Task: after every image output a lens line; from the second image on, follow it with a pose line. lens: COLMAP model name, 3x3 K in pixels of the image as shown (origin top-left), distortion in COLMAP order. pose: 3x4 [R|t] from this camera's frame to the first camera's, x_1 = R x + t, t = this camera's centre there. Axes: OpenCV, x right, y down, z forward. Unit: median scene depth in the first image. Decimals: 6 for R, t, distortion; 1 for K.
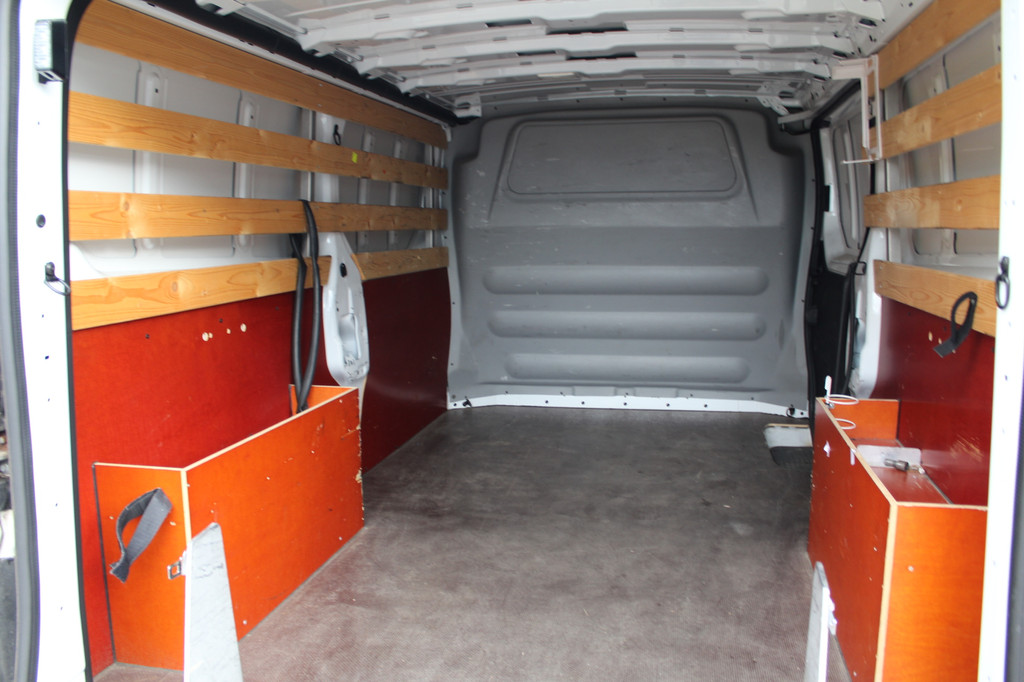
lens RADIAL K [[857.0, 0, 512.0], [0, 857.0, 341.0], [0, 0, 1]] dist [-0.164725, 0.154374]
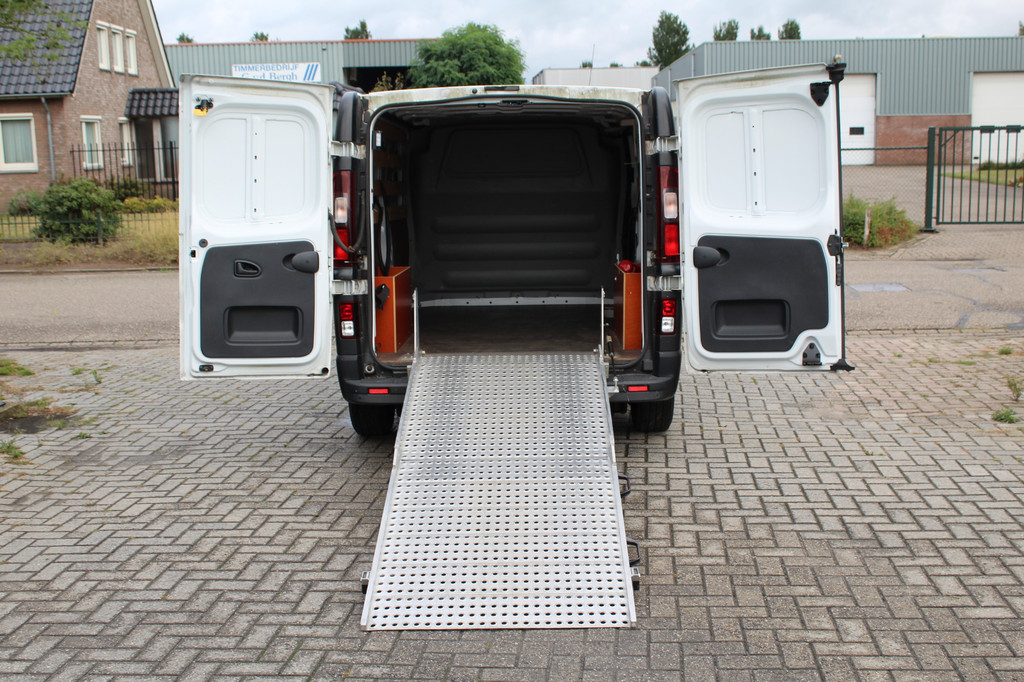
lens RADIAL K [[1210.3, 0, 512.0], [0, 1210.3, 341.0], [0, 0, 1]] dist [-0.052986, -0.011281]
pose [[0.982317, -0.024809, 0.185576, -0.464979], [0.026474, 0.999628, -0.006498, 0.248592], [-0.185346, 0.011296, 0.982608, -1.910262]]
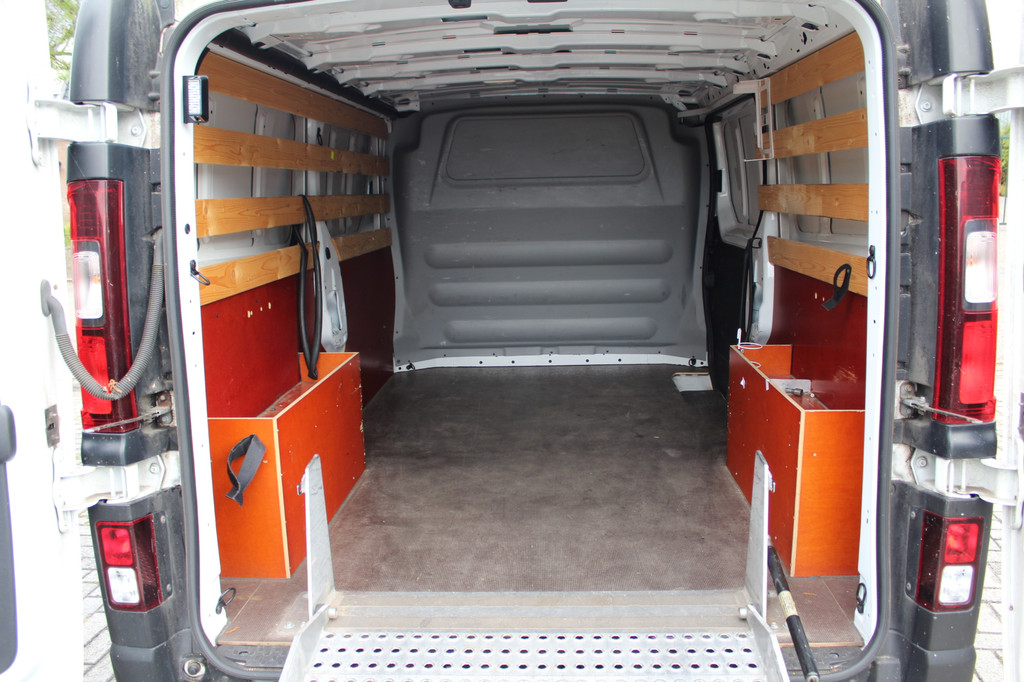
lens RADIAL K [[857.0, 0, 512.0], [0, 857.0, 341.0], [0, 0, 1]] dist [-0.164725, 0.154374]
pose [[0.988309, -0.038557, 0.147507, -0.132766], [0.032922, 0.998639, 0.040452, -0.002655], [-0.148866, -0.035123, 0.988233, -0.196539]]
